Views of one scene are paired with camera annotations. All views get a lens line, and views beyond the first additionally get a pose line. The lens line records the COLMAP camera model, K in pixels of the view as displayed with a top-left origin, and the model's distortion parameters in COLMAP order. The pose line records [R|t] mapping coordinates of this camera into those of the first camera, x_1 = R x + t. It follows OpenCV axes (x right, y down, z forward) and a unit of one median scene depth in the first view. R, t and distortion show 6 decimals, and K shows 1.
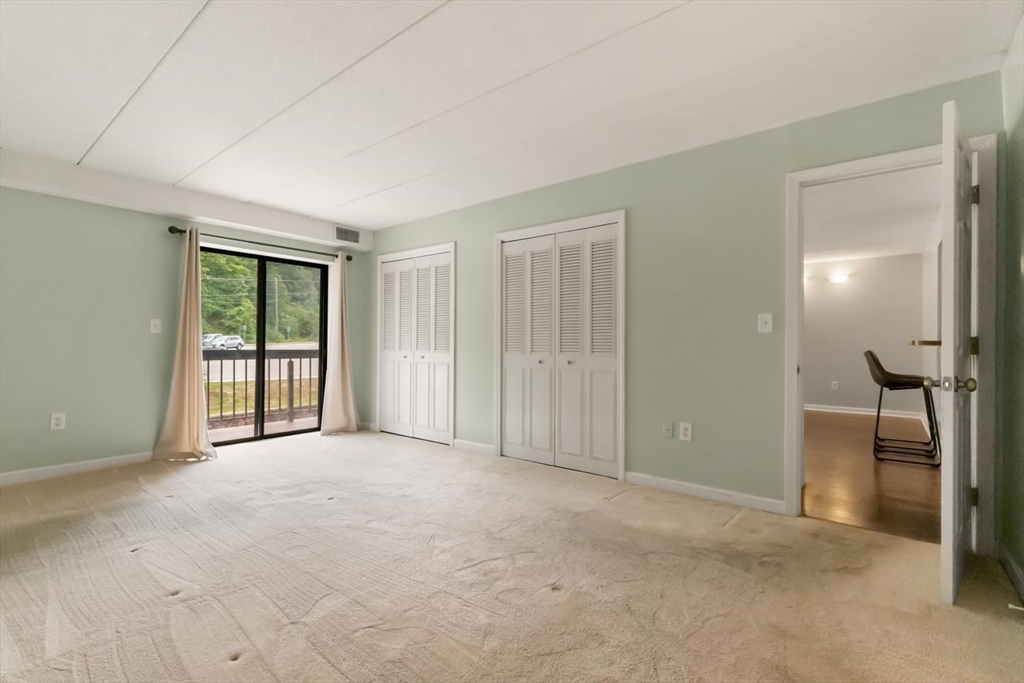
lens RADIAL K [[467.2, 0, 497.4], [0, 467.2, 335.5], [0, 0, 1]] dist [0.013095, -0.002629]
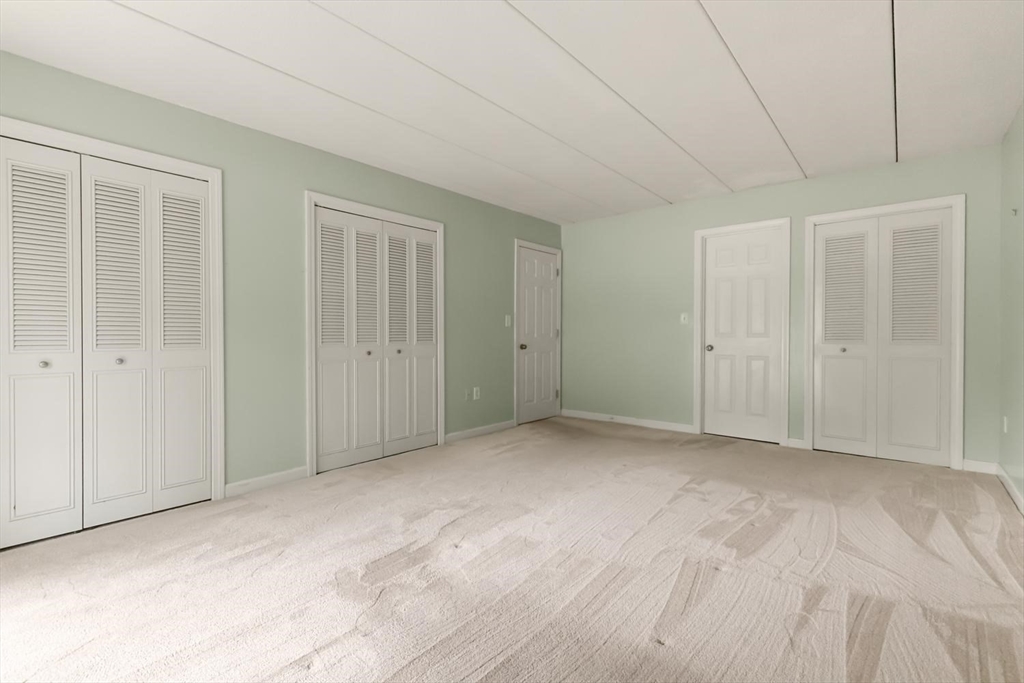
lens RADIAL K [[467.2, 0, 520.8], [0, 467.2, 336.7], [0, 0, 1]] dist [0.013095, -0.002629]
pose [[-0.008715, -0.012494, 0.999884, -0.795898], [-0.016294, 0.999791, 0.012351, 0.007022], [-0.999829, -0.016184, -0.008917, 0.667173]]
